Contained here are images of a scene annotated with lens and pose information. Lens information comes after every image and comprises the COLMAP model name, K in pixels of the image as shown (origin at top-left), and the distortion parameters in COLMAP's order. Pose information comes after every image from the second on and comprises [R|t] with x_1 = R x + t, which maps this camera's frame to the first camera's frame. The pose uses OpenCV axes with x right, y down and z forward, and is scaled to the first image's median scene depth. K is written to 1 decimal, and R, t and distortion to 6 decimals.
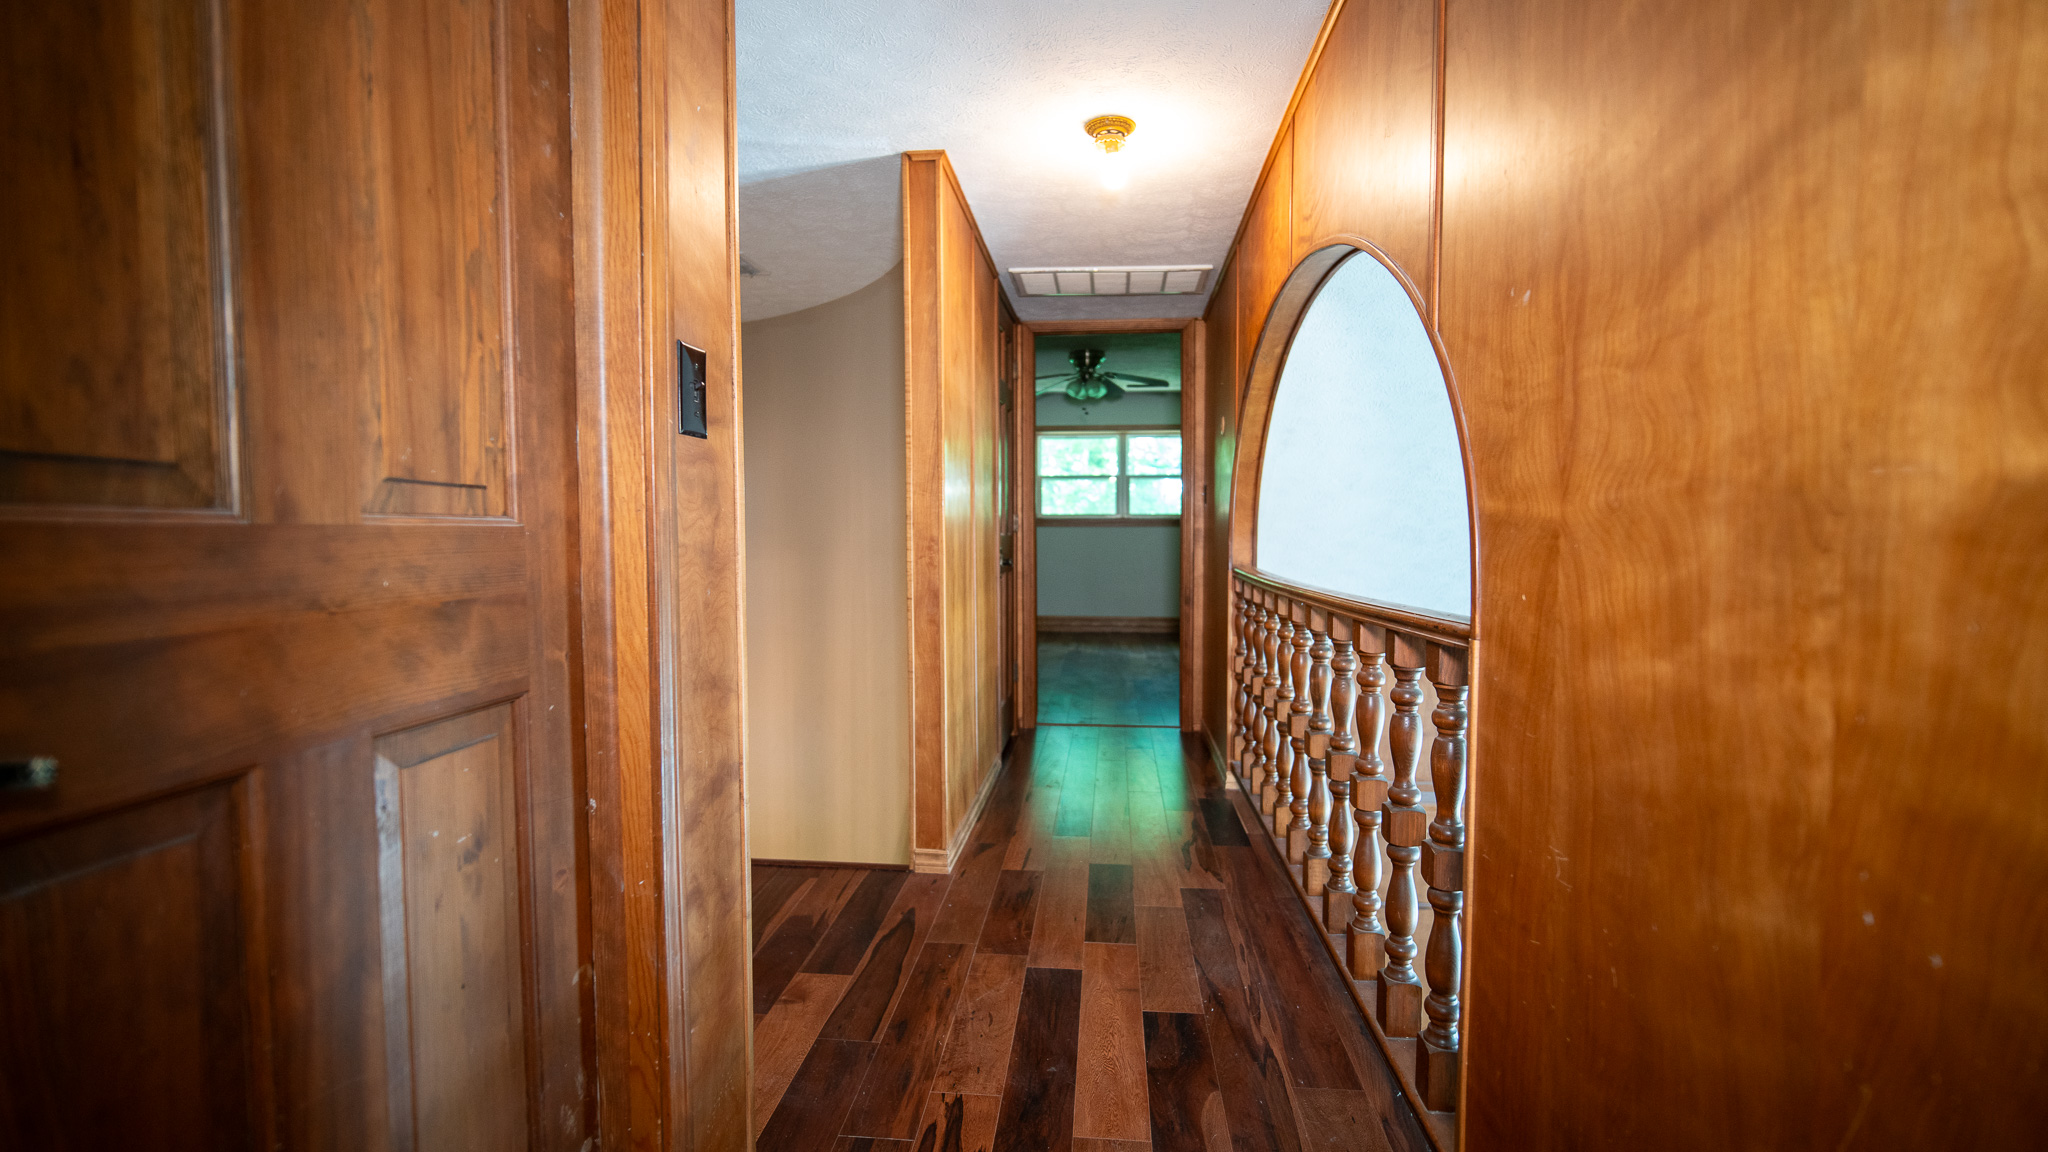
lens RADIAL K [[879.5, 0, 1028.0], [0, 879.5, 576.6], [0, 0, 1]] dist [-0.010290, 0.000910]
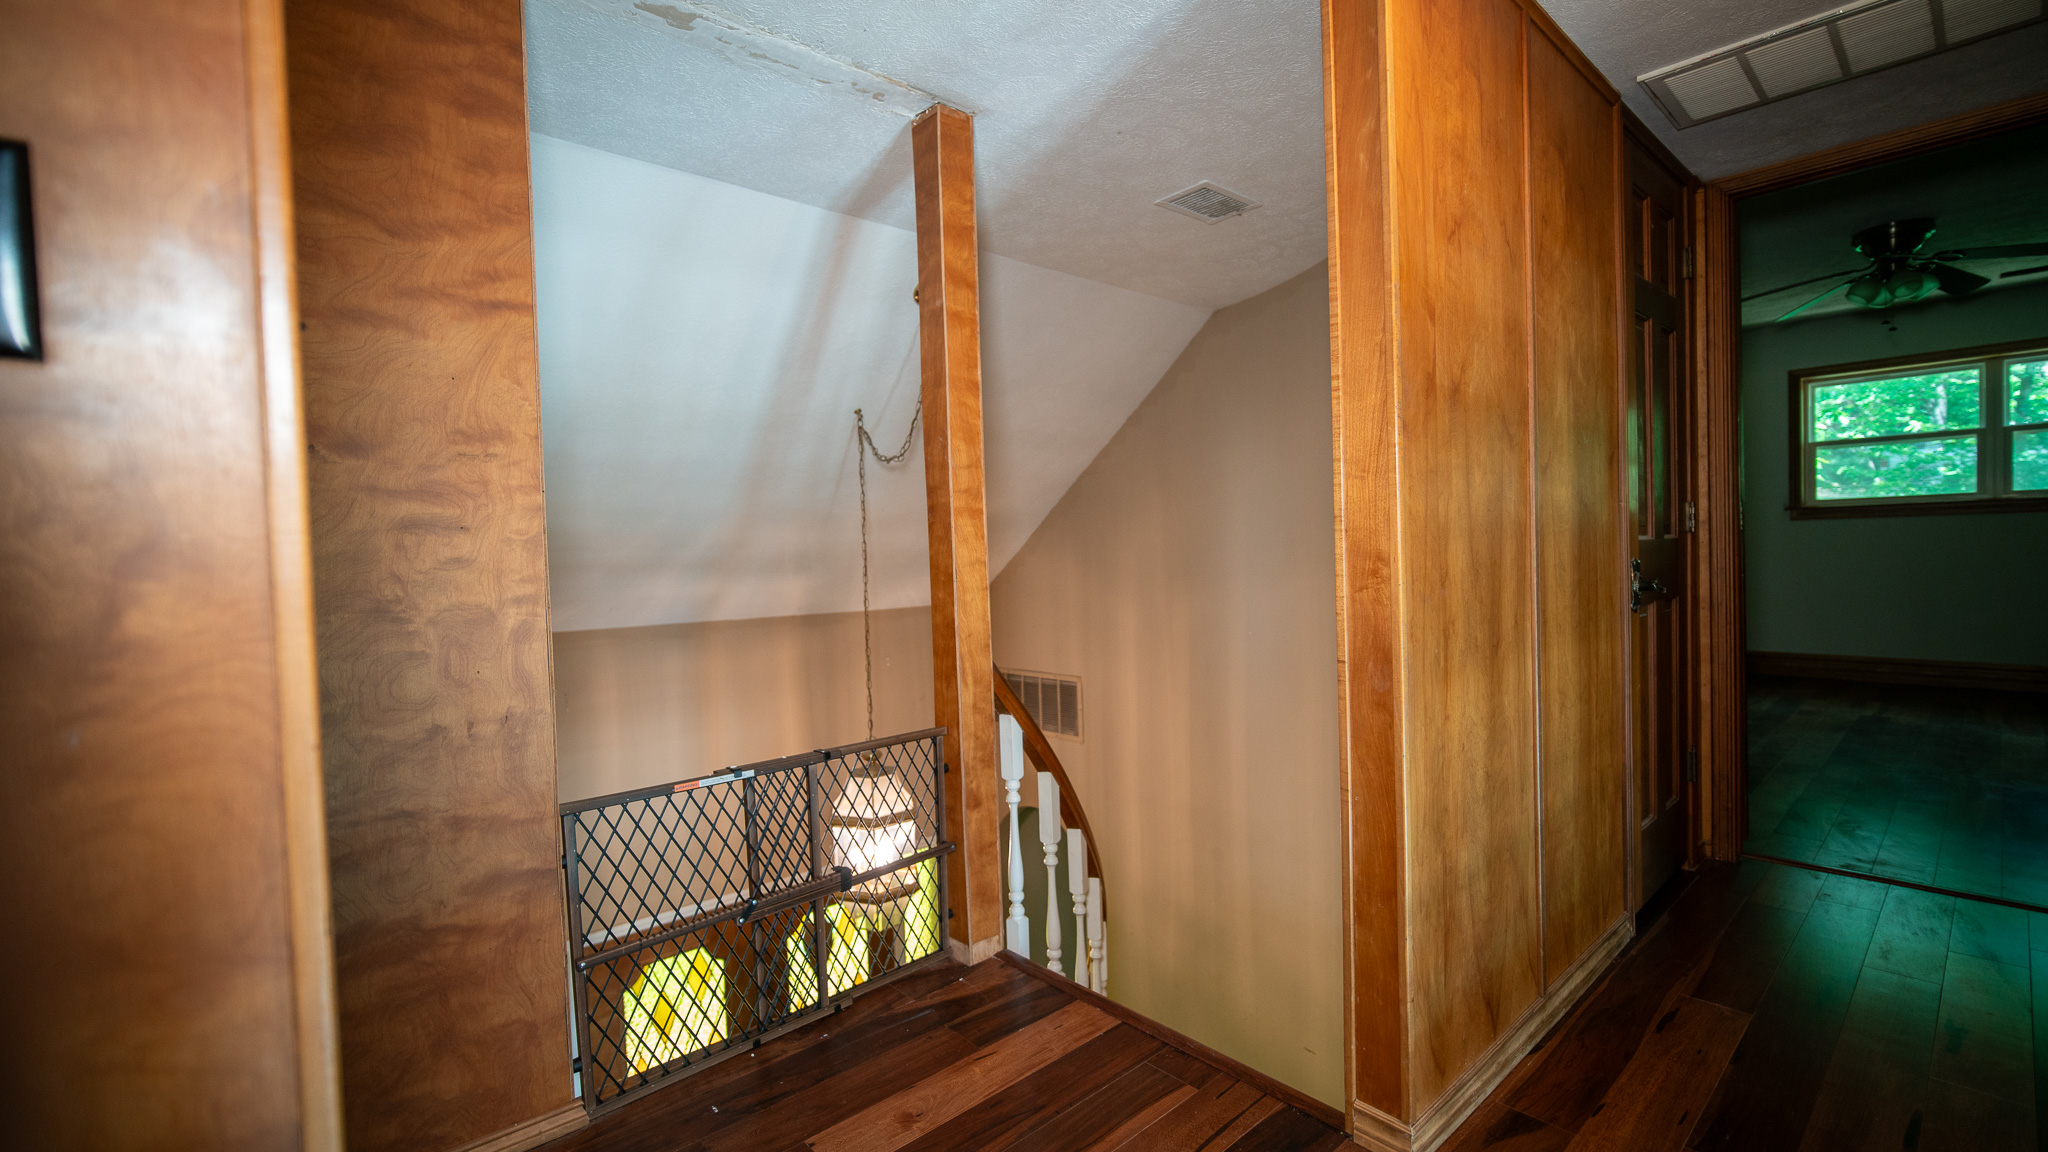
lens RADIAL K [[879.5, 0, 1017.1], [0, 879.5, 581.6], [0, 0, 1]] dist [-0.010290, 0.000910]
pose [[0.730323, -0.004404, -0.683088, 0.066267], [-0.000318, 0.999977, -0.006787, -0.014755], [0.683102, 0.005174, 0.730305, 0.285647]]
